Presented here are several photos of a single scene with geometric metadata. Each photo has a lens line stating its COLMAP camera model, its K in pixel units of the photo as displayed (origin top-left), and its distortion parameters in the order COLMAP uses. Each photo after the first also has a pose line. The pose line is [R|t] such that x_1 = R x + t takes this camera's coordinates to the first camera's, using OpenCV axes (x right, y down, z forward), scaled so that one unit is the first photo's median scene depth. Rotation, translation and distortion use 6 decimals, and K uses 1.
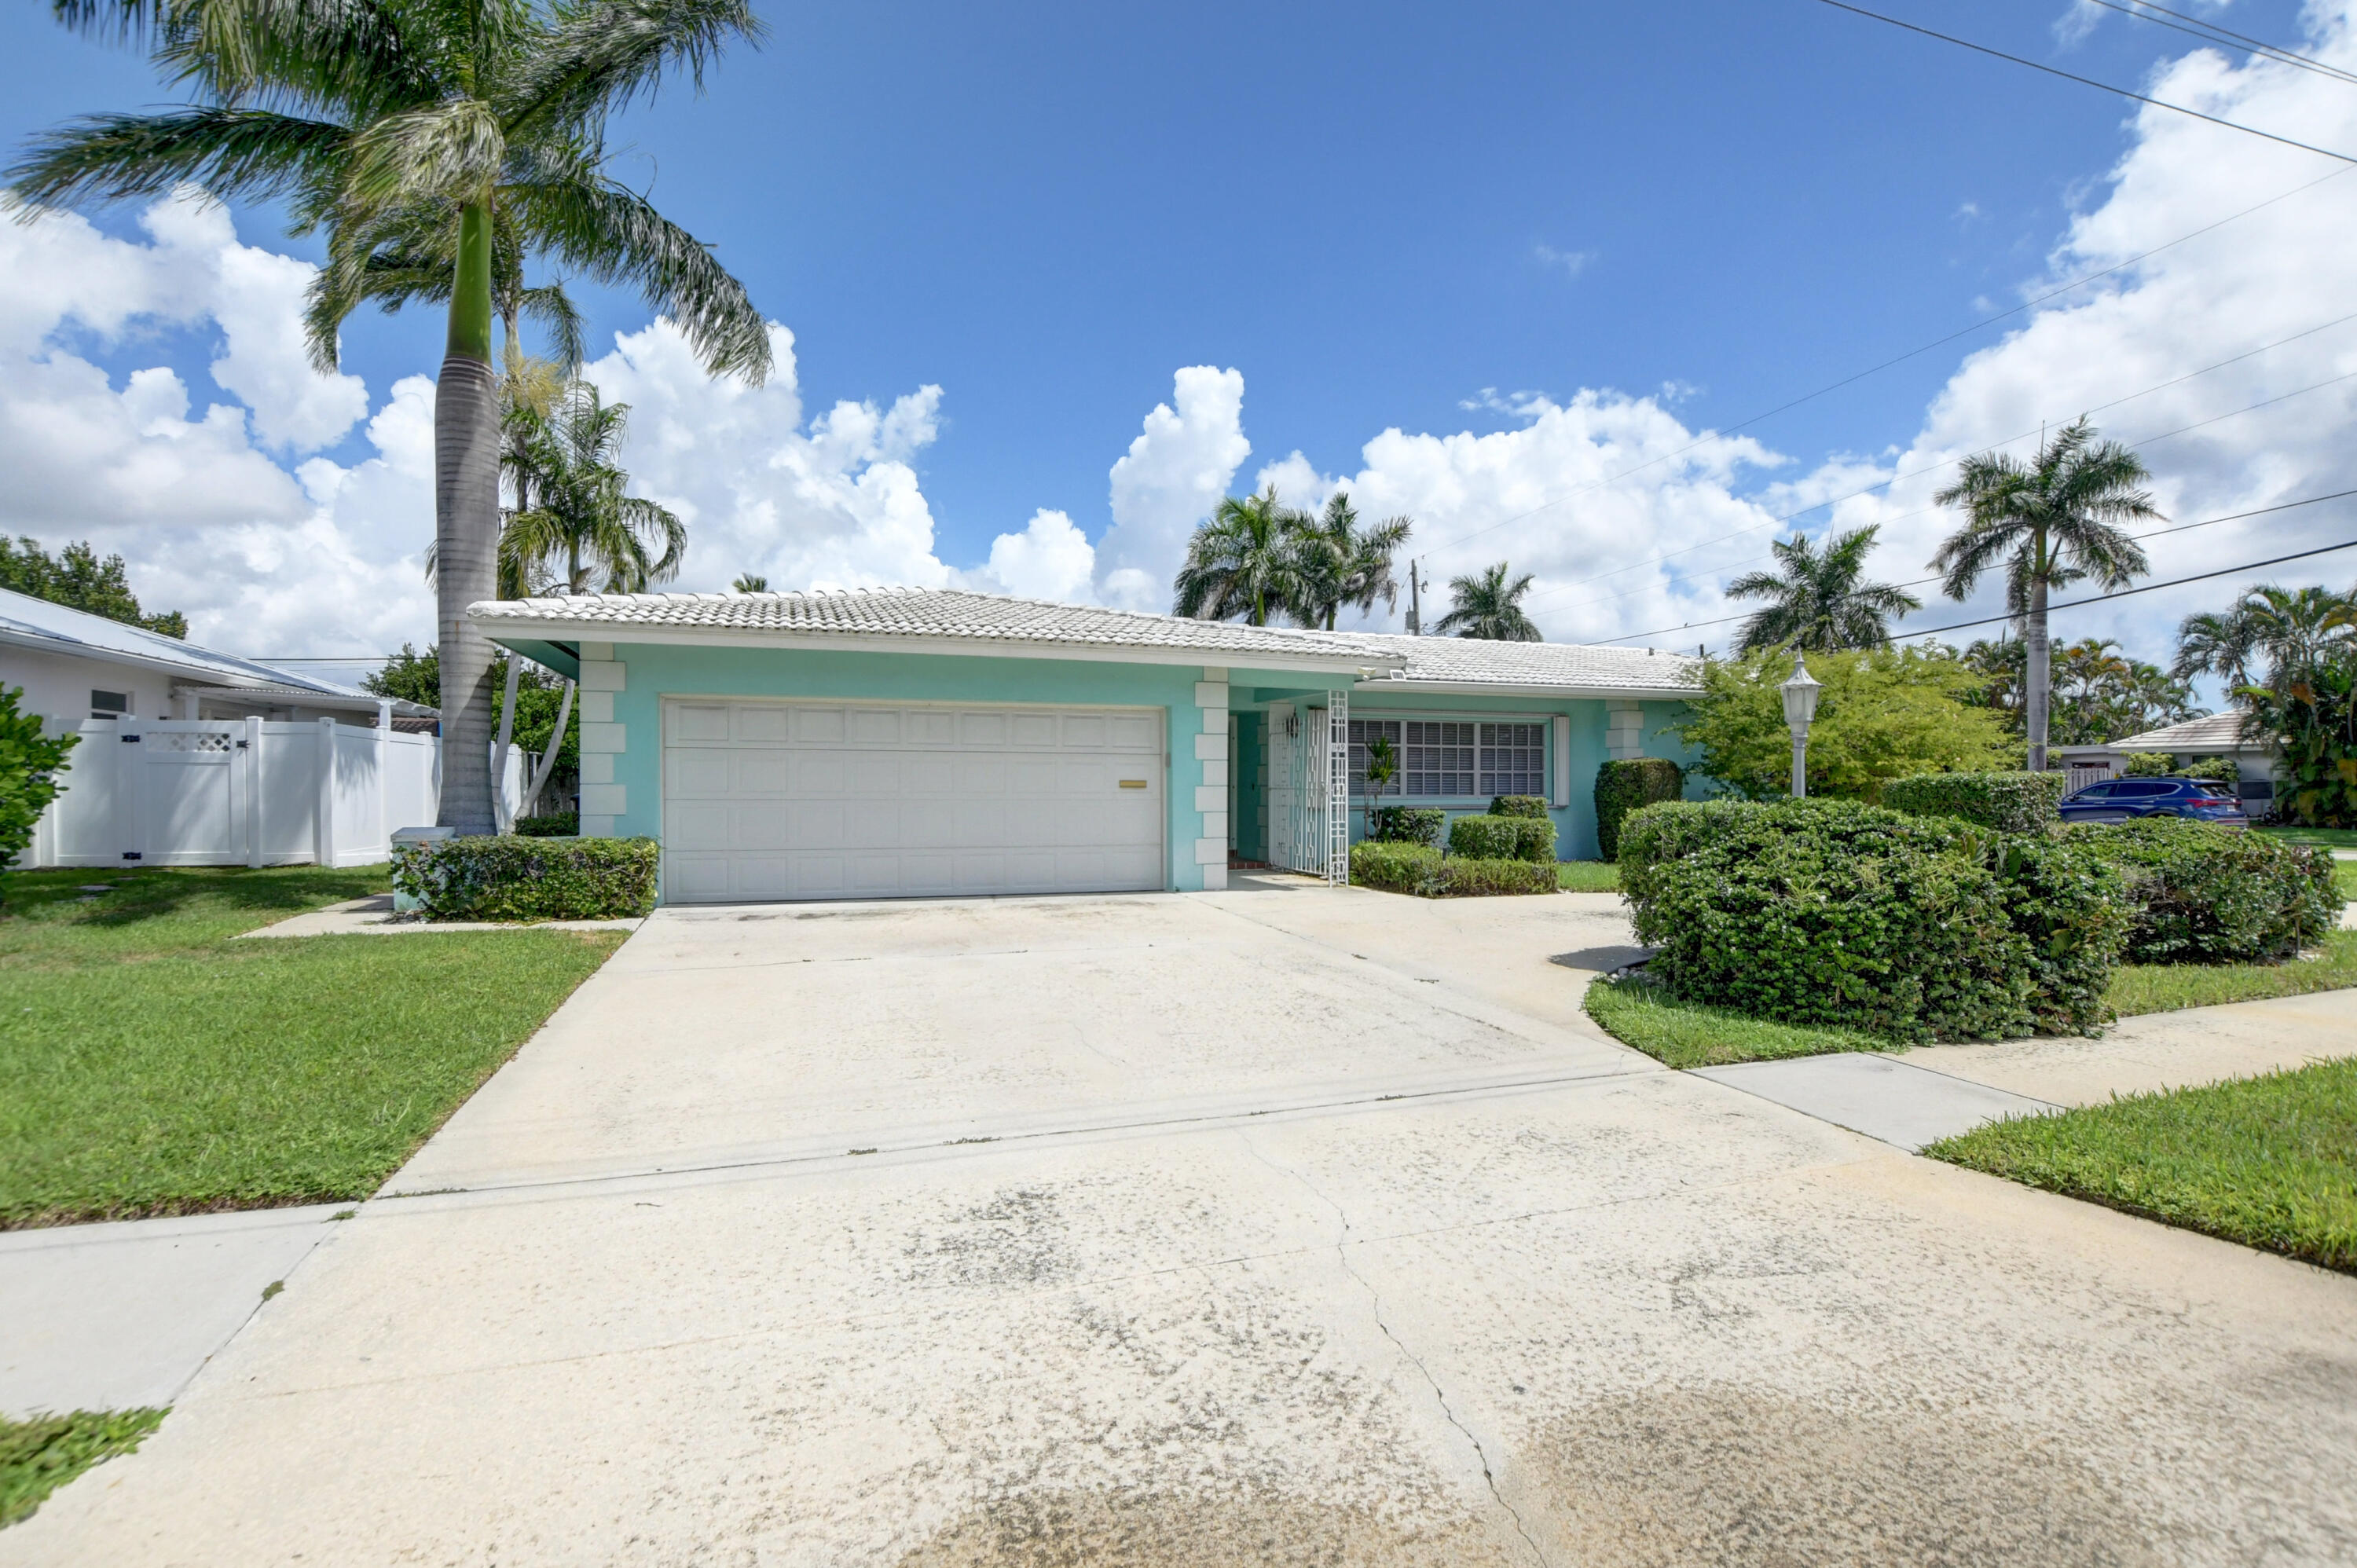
lens RADIAL K [[1082.8, 0, 1187.7], [0, 1082.8, 775.5], [0, 0, 1]] dist [-0.042393, 0.009764]
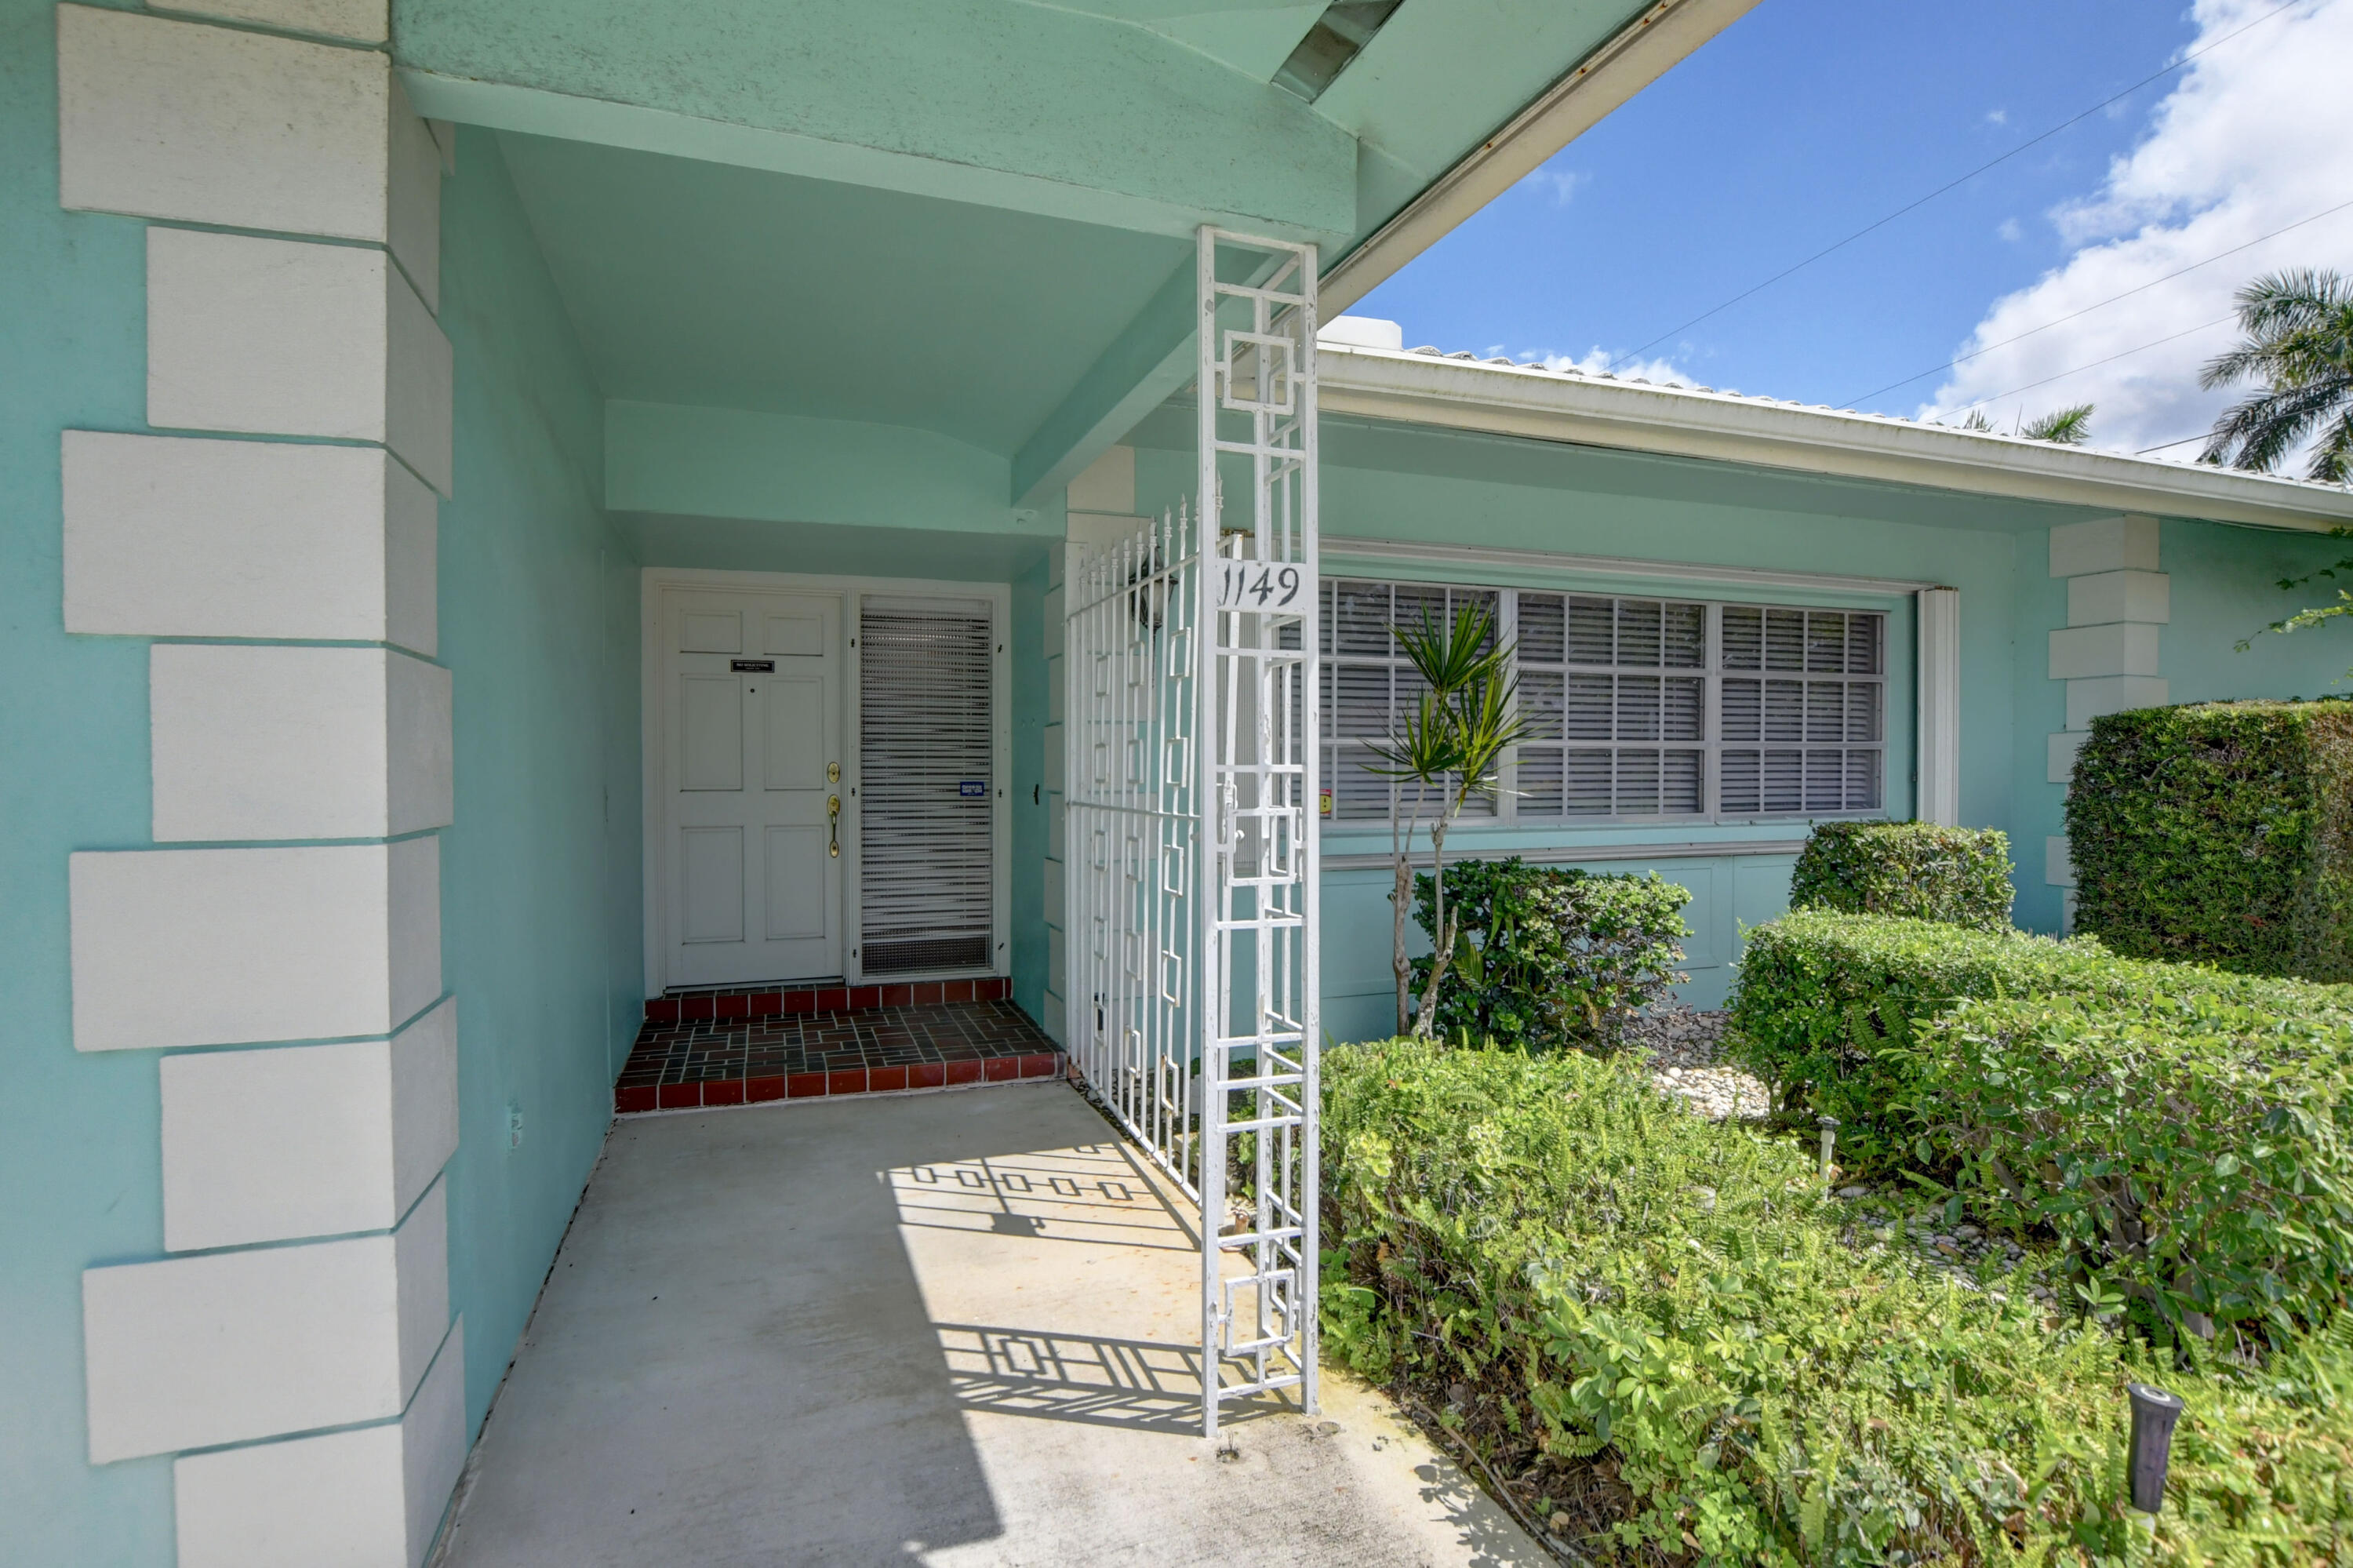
lens RADIAL K [[1081.1, 0, 1185.7], [0, 1081.1, 775.5], [0, 0, 1]] dist [-0.042393, 0.009764]
pose [[0.999358, -0.002815, 0.035722, 0.019671], [0.002653, 0.999986, 0.004562, 0.000606], [-0.035734, -0.004464, 0.999351, 0.145259]]
